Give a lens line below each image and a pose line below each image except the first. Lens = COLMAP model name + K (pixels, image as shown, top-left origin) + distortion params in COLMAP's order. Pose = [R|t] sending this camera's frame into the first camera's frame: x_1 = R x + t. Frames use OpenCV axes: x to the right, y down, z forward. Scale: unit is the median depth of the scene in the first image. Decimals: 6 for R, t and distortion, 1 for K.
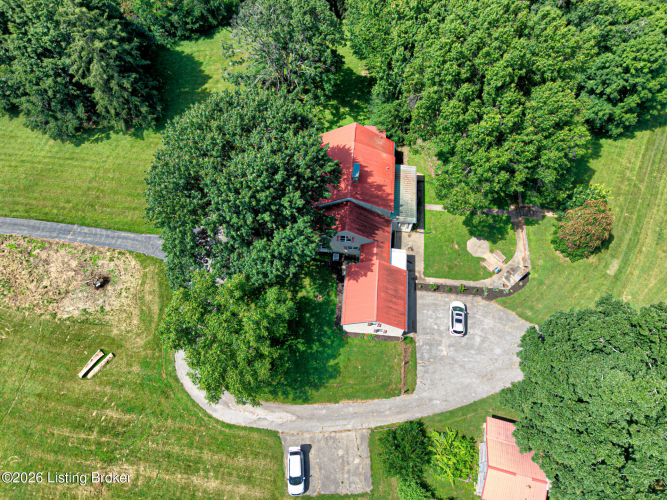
lens RADIAL K [[445.3, 0, 333.5], [0, 445.3, 250.0], [0, 0, 1]] dist [0.062578, -0.057687]
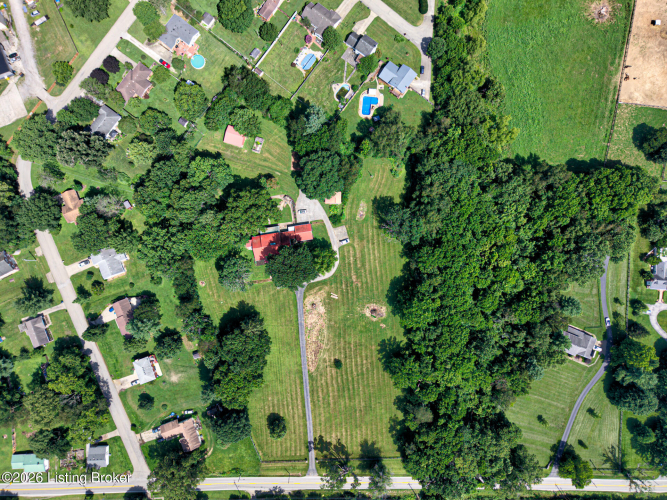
lens RADIAL K [[445.3, 0, 333.5], [0, 445.3, 250.0], [0, 0, 1]] dist [0.062578, -0.057687]
pose [[-0.240015, -0.970648, 0.015315, -0.172404], [0.841181, -0.200075, 0.502379, -1.609682], [-0.484569, 0.133462, 0.864512, -2.415556]]
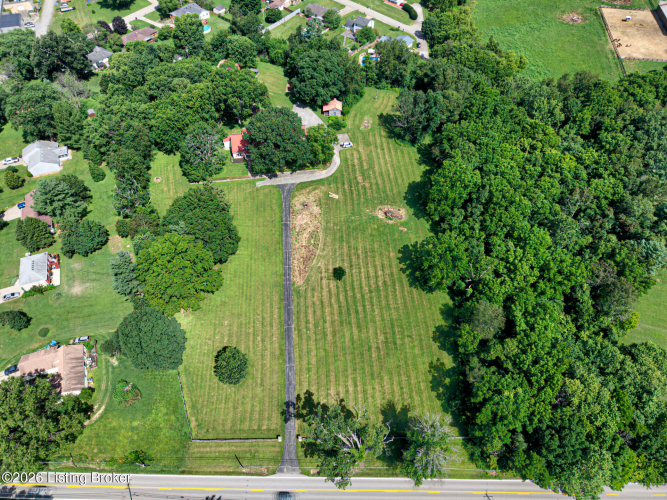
lens RADIAL K [[445.3, 0, 333.5], [0, 445.3, 250.0], [0, 0, 1]] dist [0.062578, -0.057687]
pose [[-0.238237, -0.772435, 0.588717, -2.420966], [0.839683, 0.140783, 0.524512, -1.188345], [-0.488033, 0.619294, 0.615060, -0.572859]]
